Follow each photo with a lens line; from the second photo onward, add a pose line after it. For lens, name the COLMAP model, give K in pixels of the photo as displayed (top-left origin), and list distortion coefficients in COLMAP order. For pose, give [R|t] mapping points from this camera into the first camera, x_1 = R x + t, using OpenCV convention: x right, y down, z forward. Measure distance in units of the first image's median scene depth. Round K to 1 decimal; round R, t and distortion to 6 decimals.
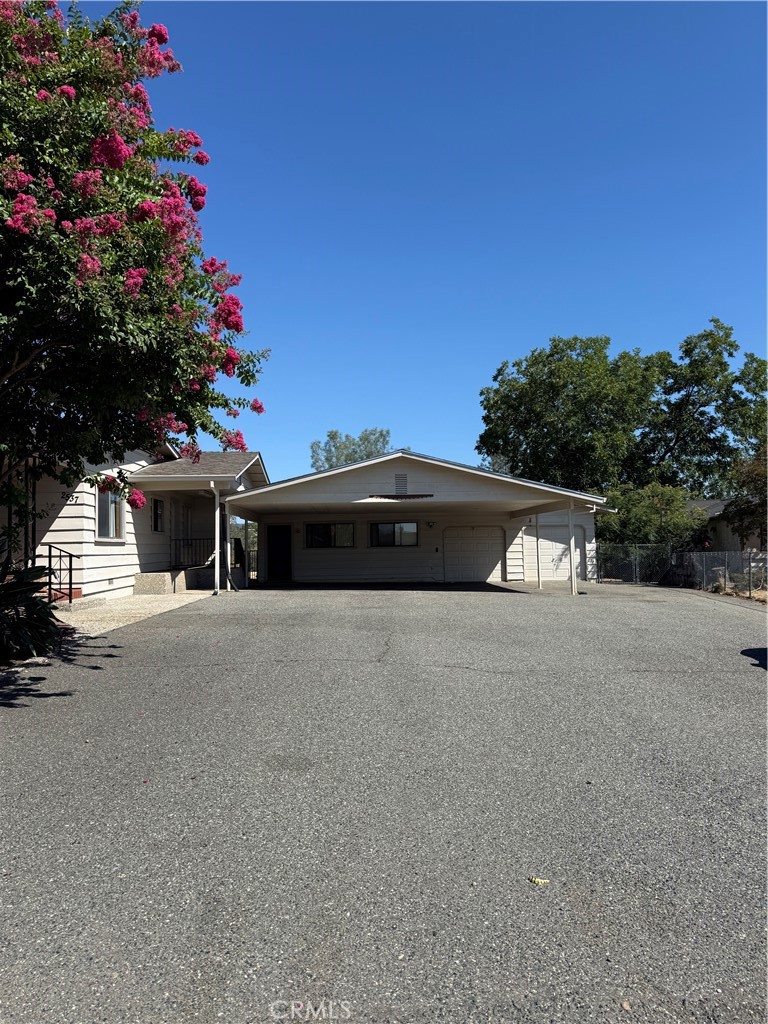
lens RADIAL K [[732.0, 0, 383.0], [0, 732.0, 514.1], [0, 0, 1]] dist [0.074526, -0.075126]
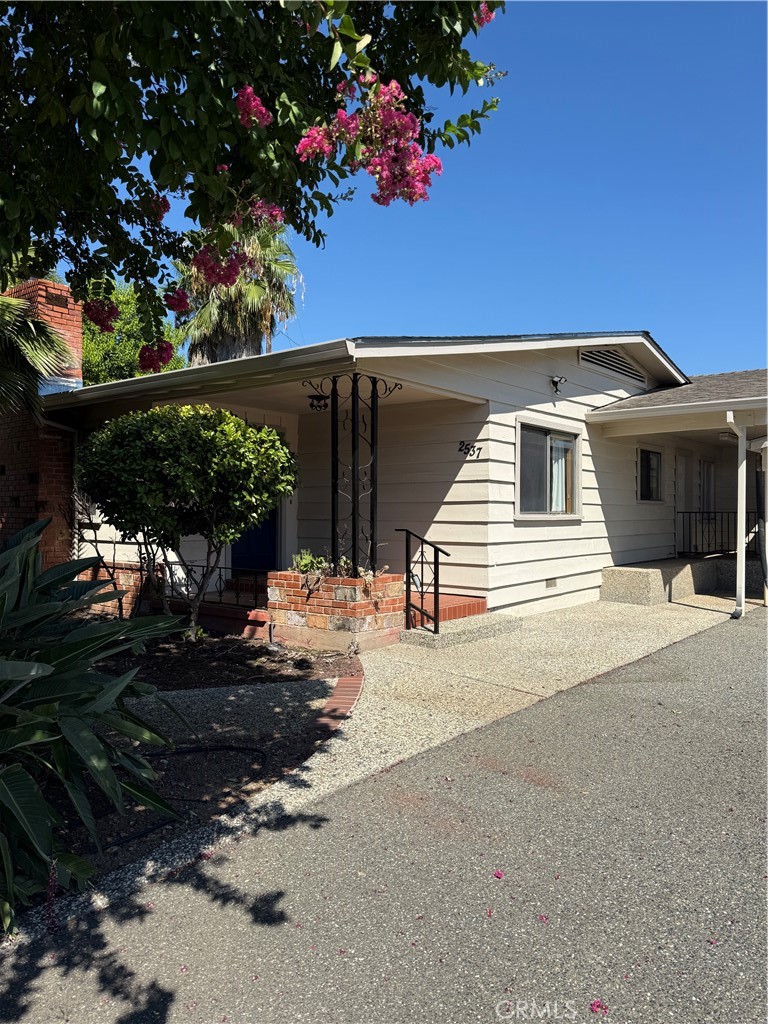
lens RADIAL K [[732.0, 0, 380.3], [0, 732.0, 505.9], [0, 0, 1]] dist [0.074526, -0.075126]
pose [[0.745544, 0.017812, -0.666218, -0.062913], [0.013126, 0.999056, 0.041399, -0.001559], [0.666327, -0.039609, 0.744607, 0.444032]]
